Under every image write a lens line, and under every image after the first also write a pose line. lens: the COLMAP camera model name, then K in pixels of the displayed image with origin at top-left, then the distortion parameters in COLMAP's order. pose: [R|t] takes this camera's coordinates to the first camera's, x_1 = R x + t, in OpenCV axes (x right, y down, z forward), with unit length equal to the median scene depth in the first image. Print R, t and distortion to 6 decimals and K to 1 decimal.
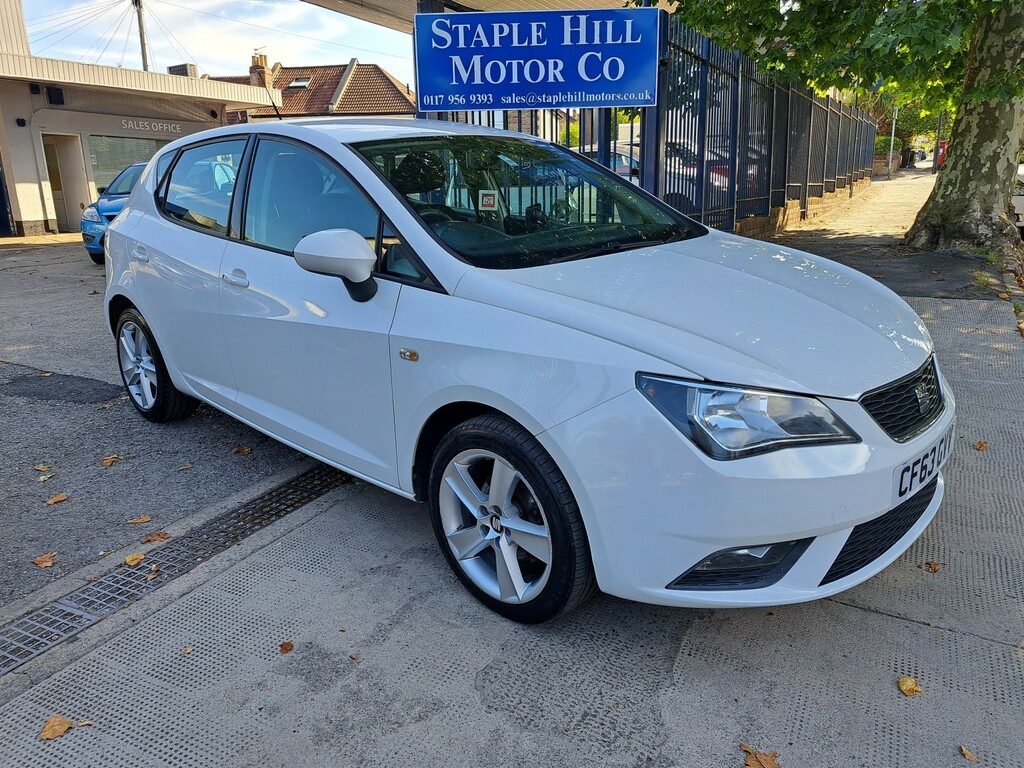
lens RADIAL K [[743.7, 0, 479.2], [0, 743.7, 385.6], [0, 0, 1]] dist [0.026863, -0.009942]
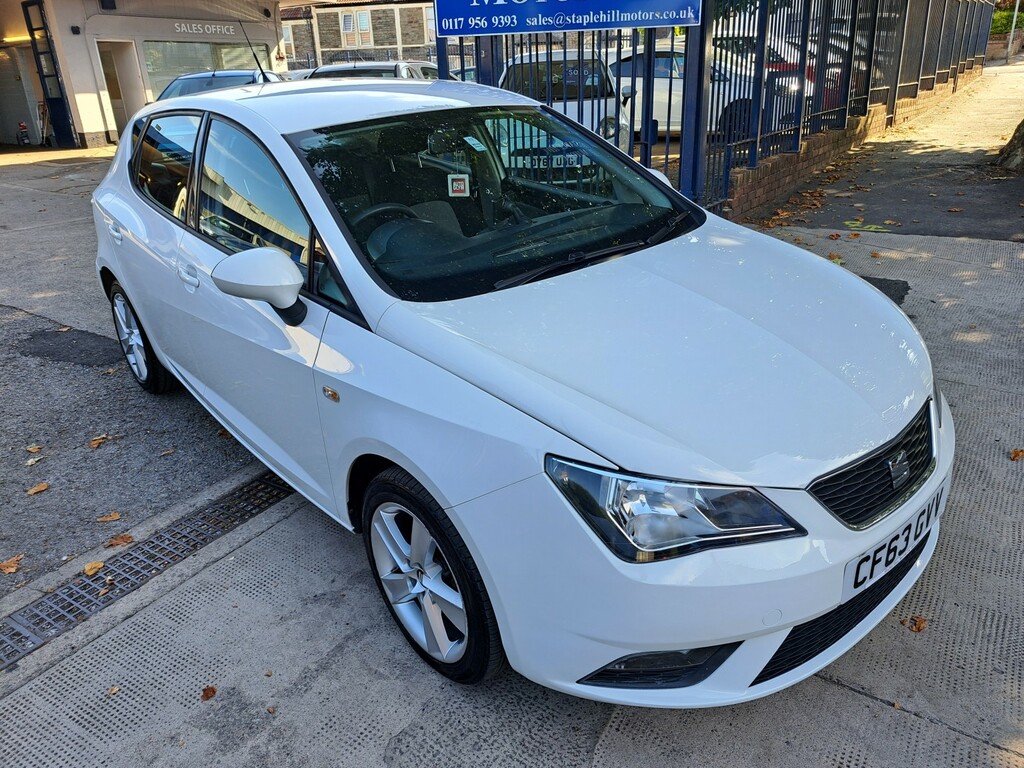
lens RADIAL K [[743.7, 0, 479.2], [0, 743.7, 385.6], [0, 0, 1]] dist [0.026863, -0.009942]
pose [[0.995526, 0.016492, -0.093041, 0.155929], [-0.004030, 0.991166, 0.132569, -0.157280], [0.094406, -0.131601, 0.986797, 0.095811]]
